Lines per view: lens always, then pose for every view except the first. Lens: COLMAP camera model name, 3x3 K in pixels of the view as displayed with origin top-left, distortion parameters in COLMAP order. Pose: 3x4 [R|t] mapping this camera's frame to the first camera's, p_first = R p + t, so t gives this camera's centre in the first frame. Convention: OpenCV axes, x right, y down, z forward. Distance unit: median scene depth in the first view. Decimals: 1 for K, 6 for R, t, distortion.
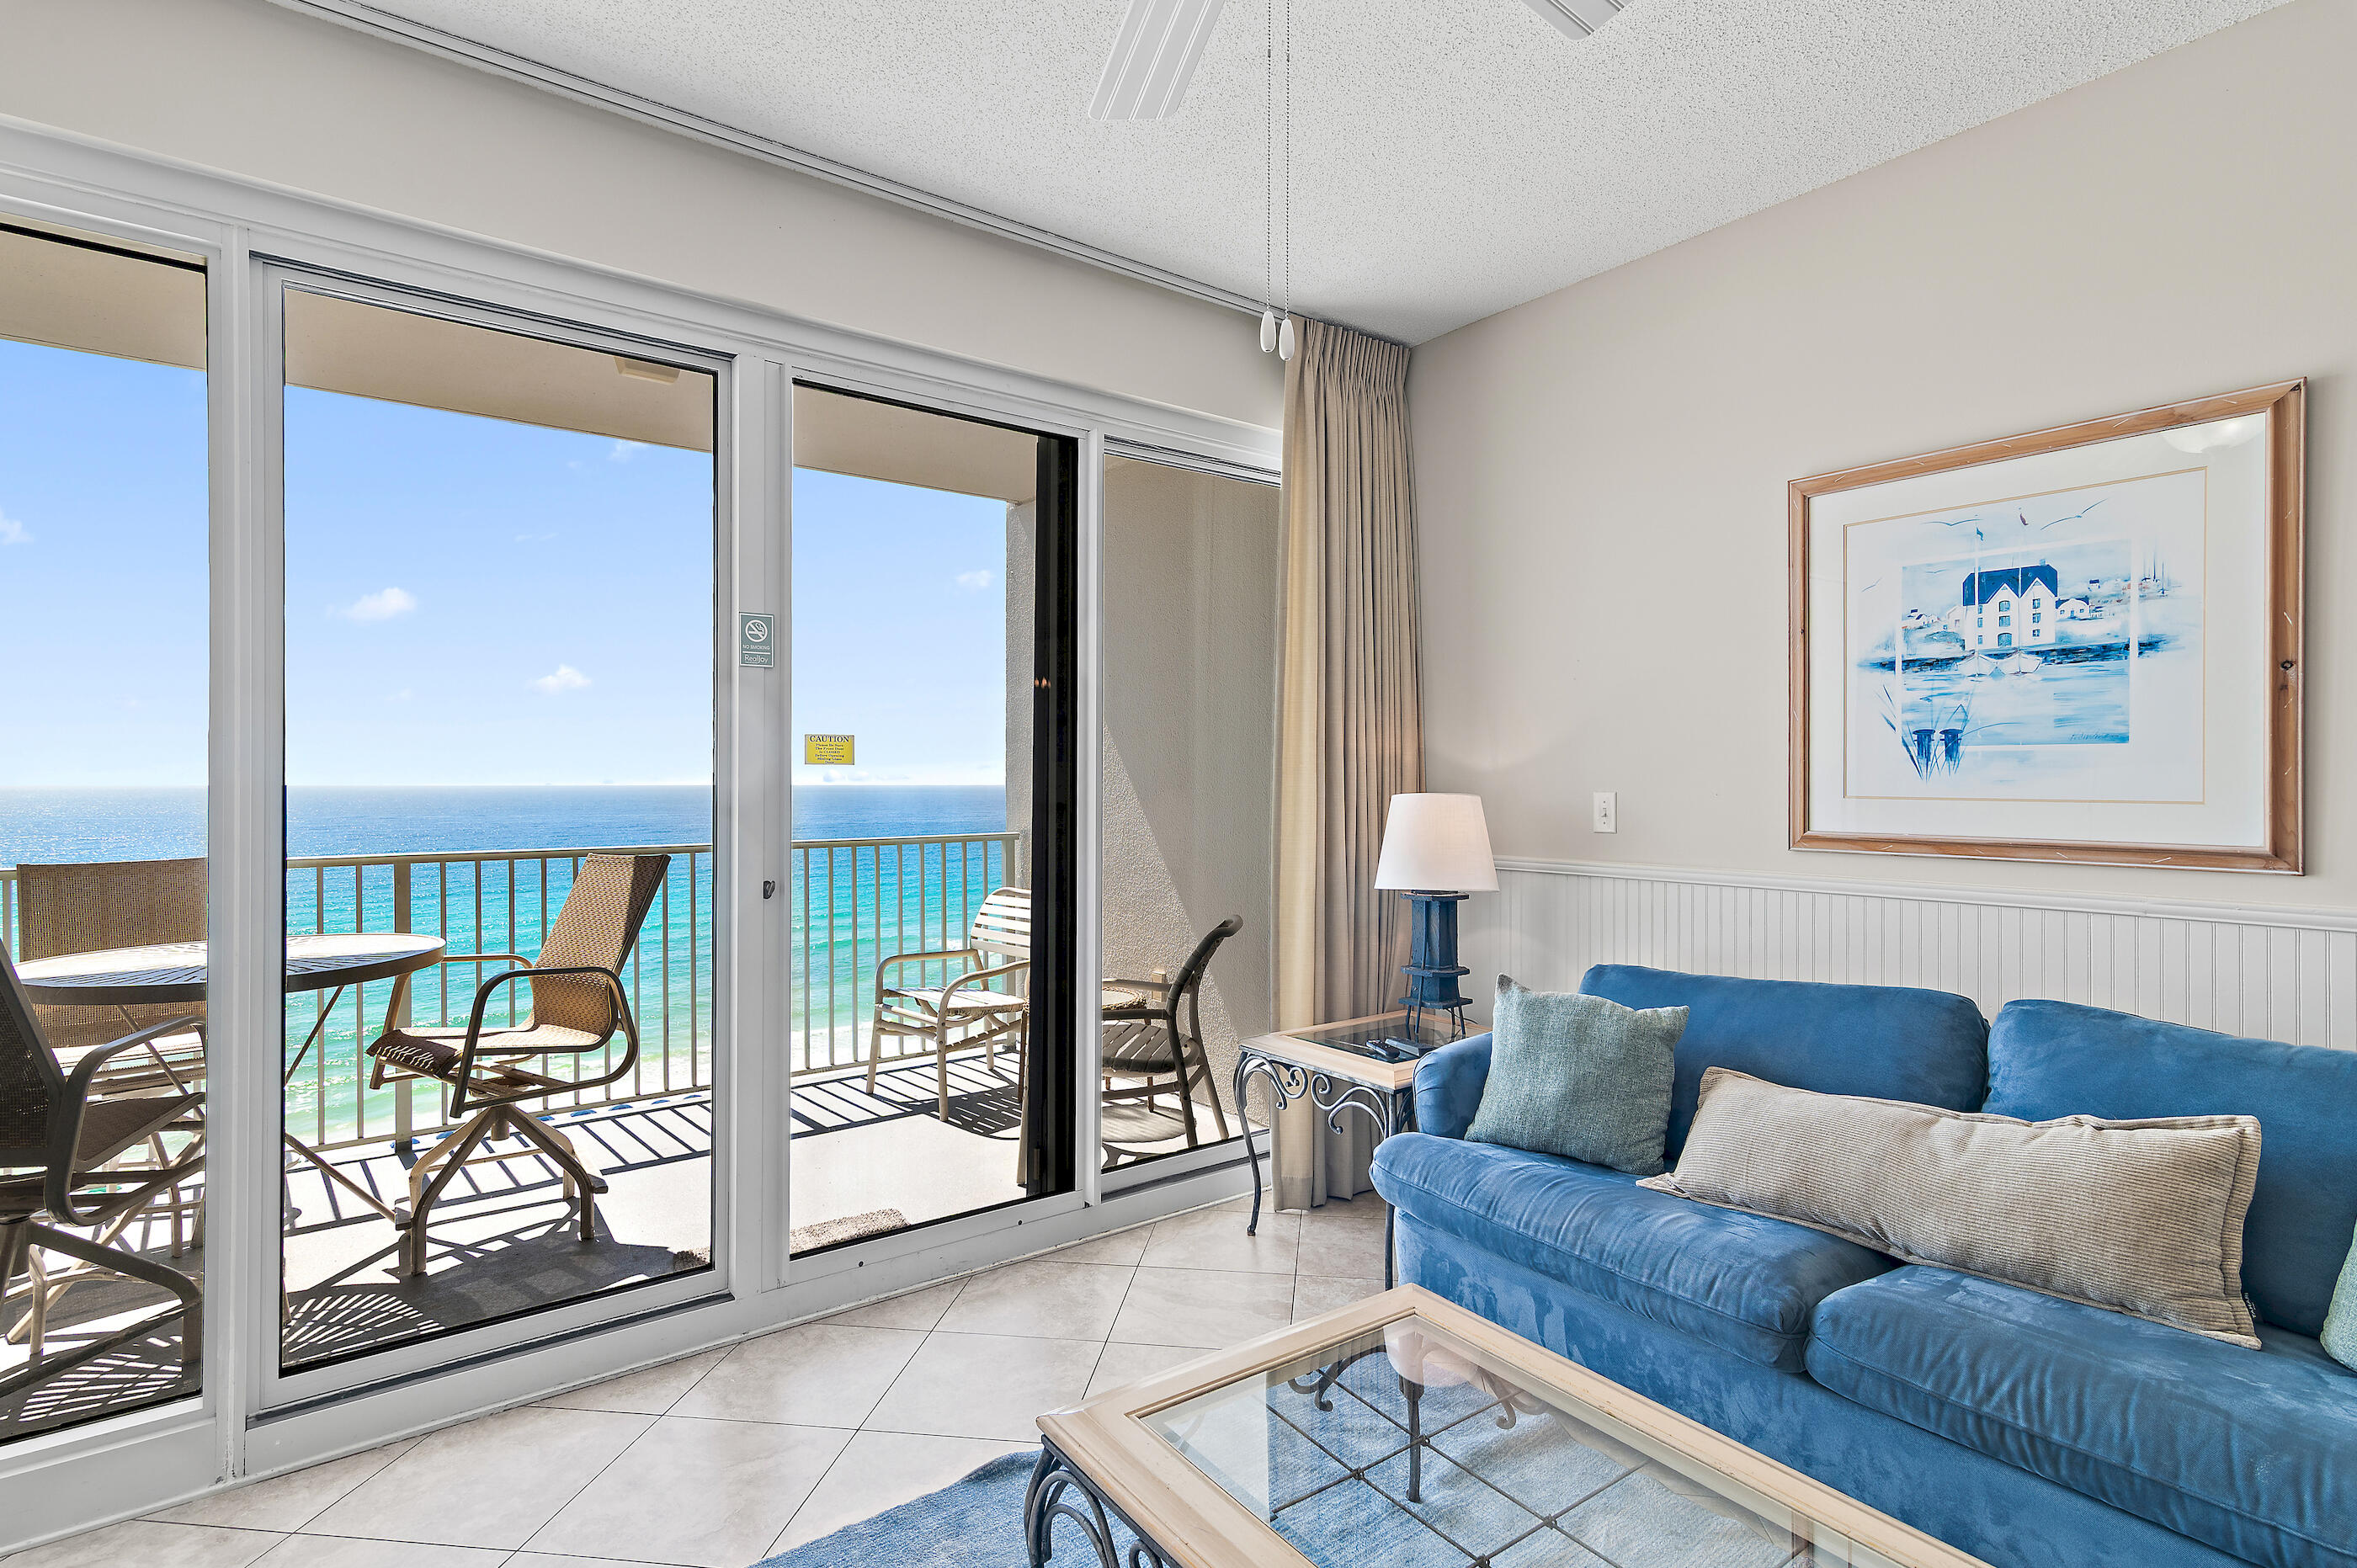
lens RADIAL K [[1166.8, 0, 1167.1], [0, 1166.8, 787.8], [0, 0, 1]] dist [0.011975, -0.000172]
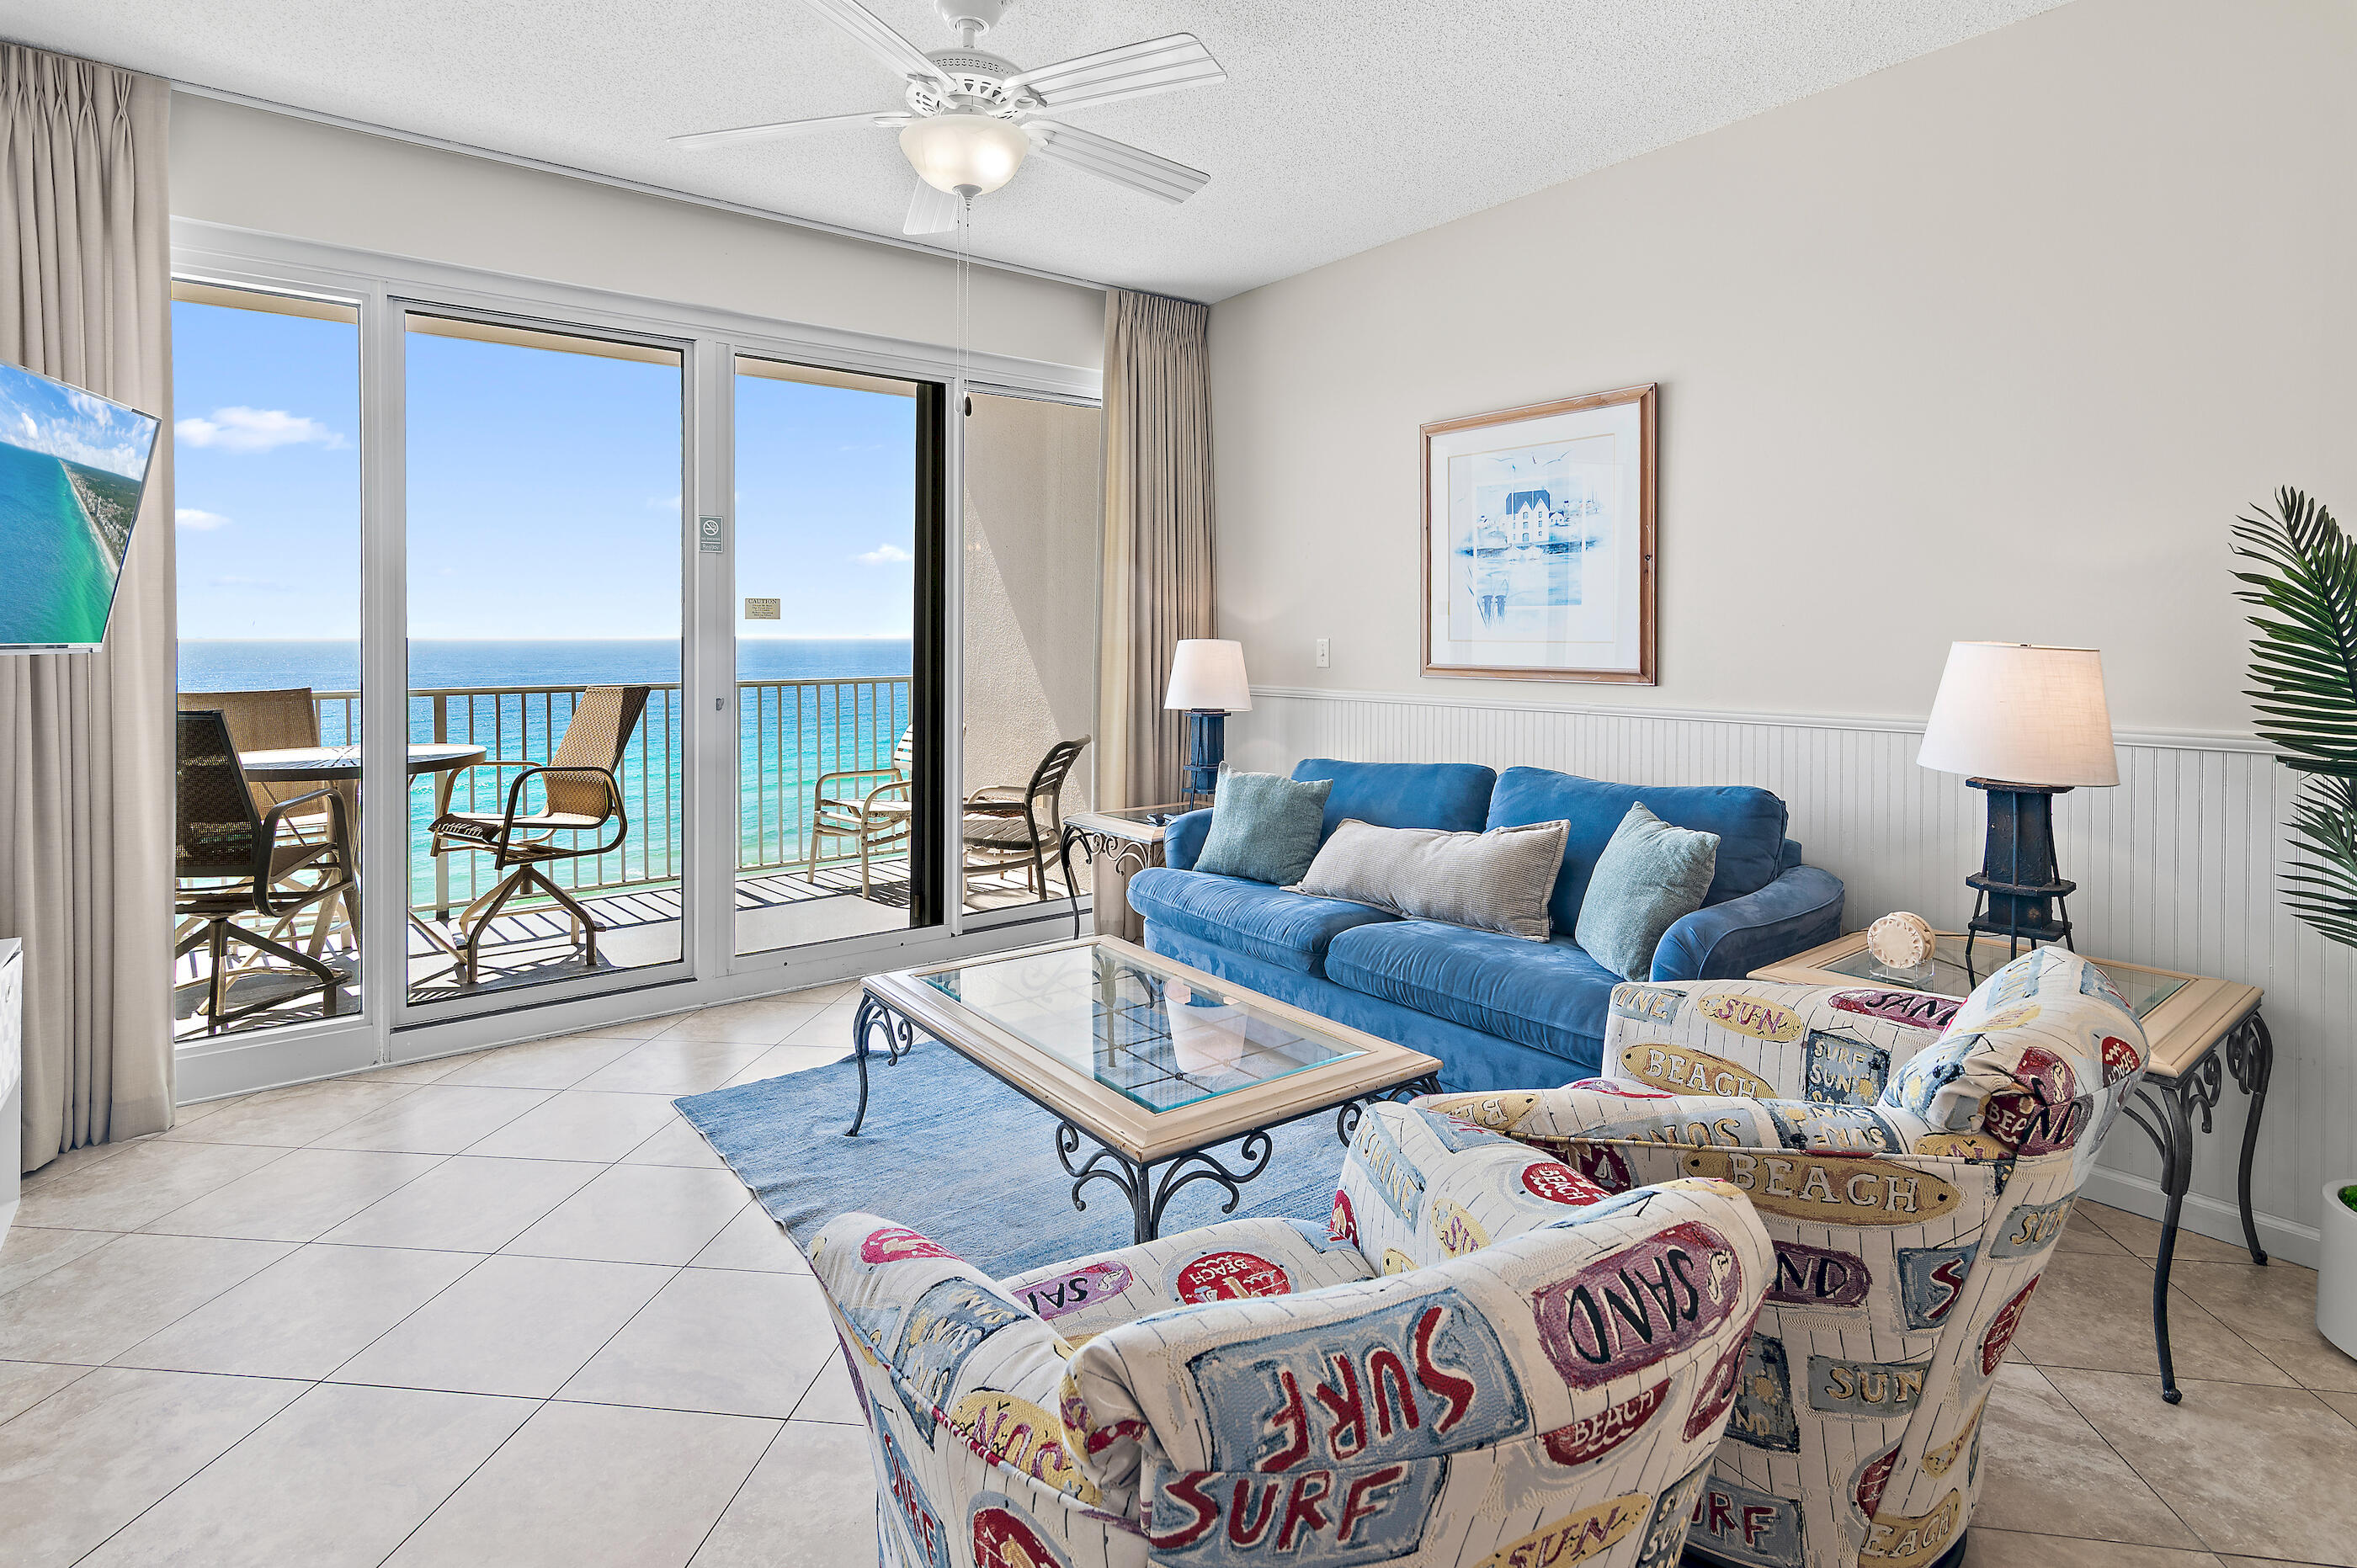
lens RADIAL K [[1166.8, 0, 1159.4], [0, 1166.8, 647.2], [0, 0, 1]] dist [0.011975, -0.000172]
pose [[0.999874, -0.002651, 0.015640, 0.168972], [0.002553, 0.999977, 0.006238, 0.005789], [-0.015656, -0.006197, 0.999858, -0.426131]]
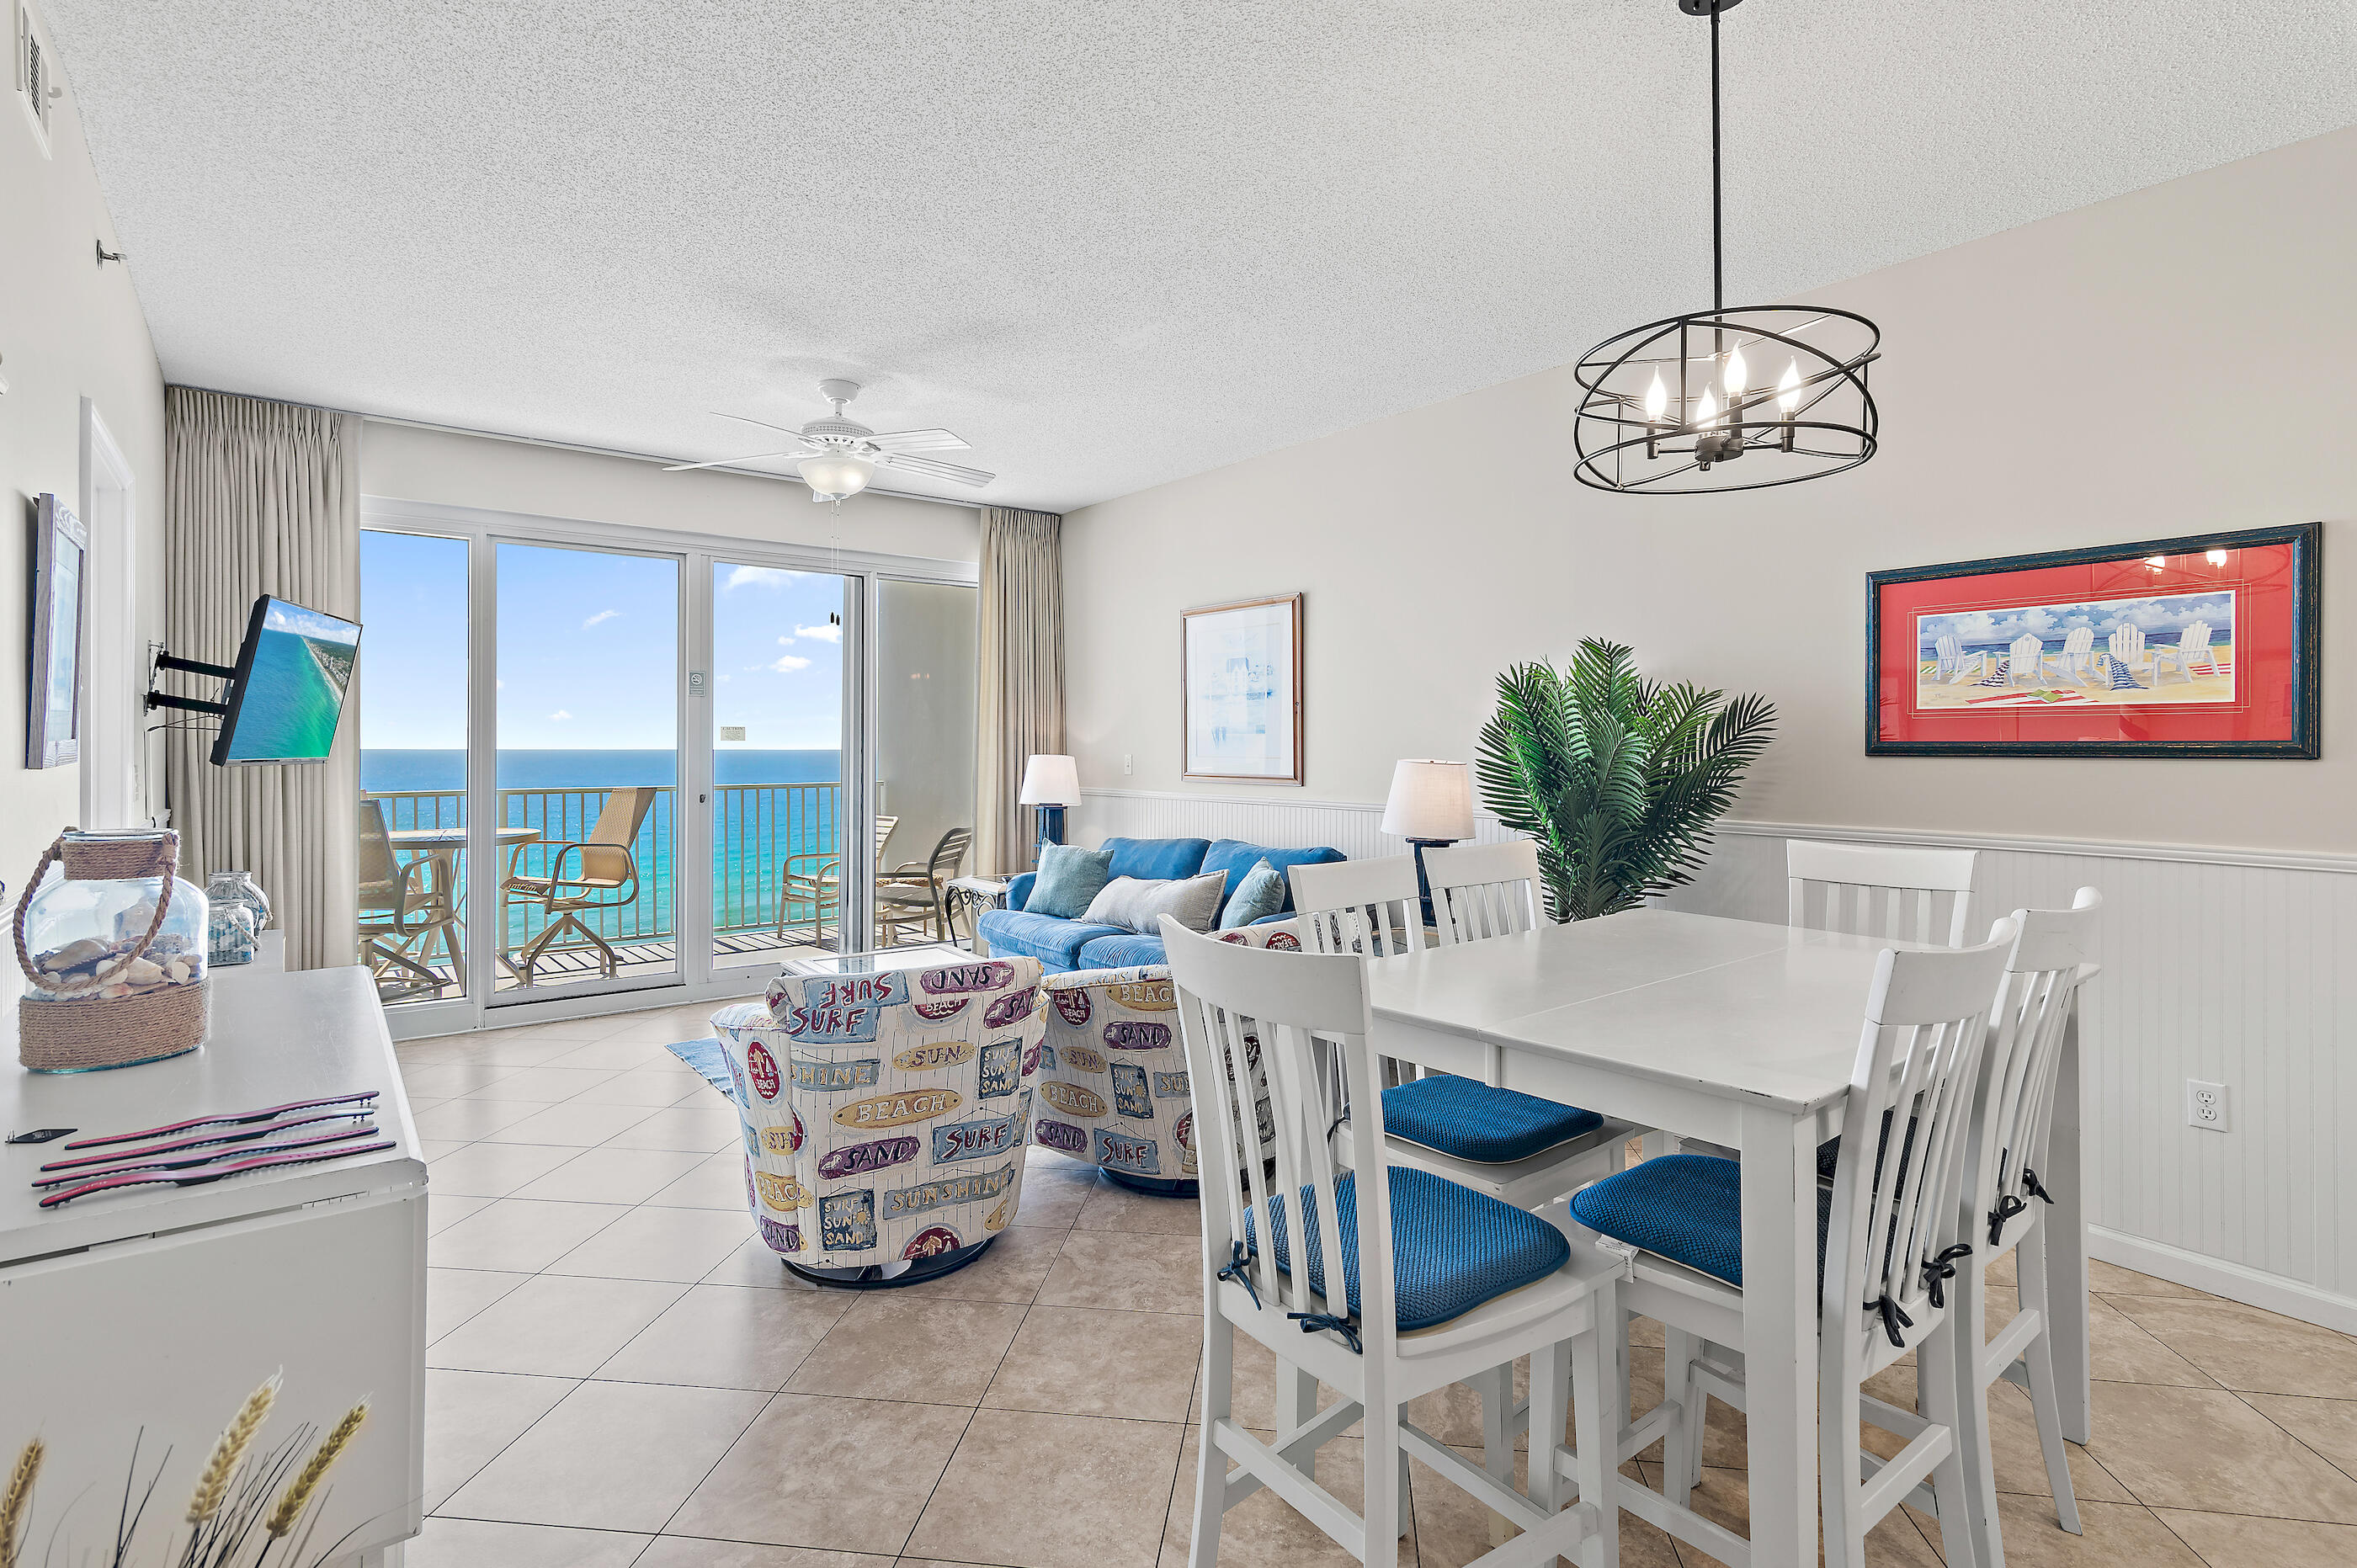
lens RADIAL K [[1166.8, 0, 1180.4], [0, 1166.8, 752.7], [0, 0, 1]] dist [0.011975, -0.000172]
pose [[0.999849, 0.000556, 0.017363, 0.453127], [-0.000583, 0.999999, 0.001512, -0.001639], [-0.017362, -0.001522, 0.999848, -1.054263]]
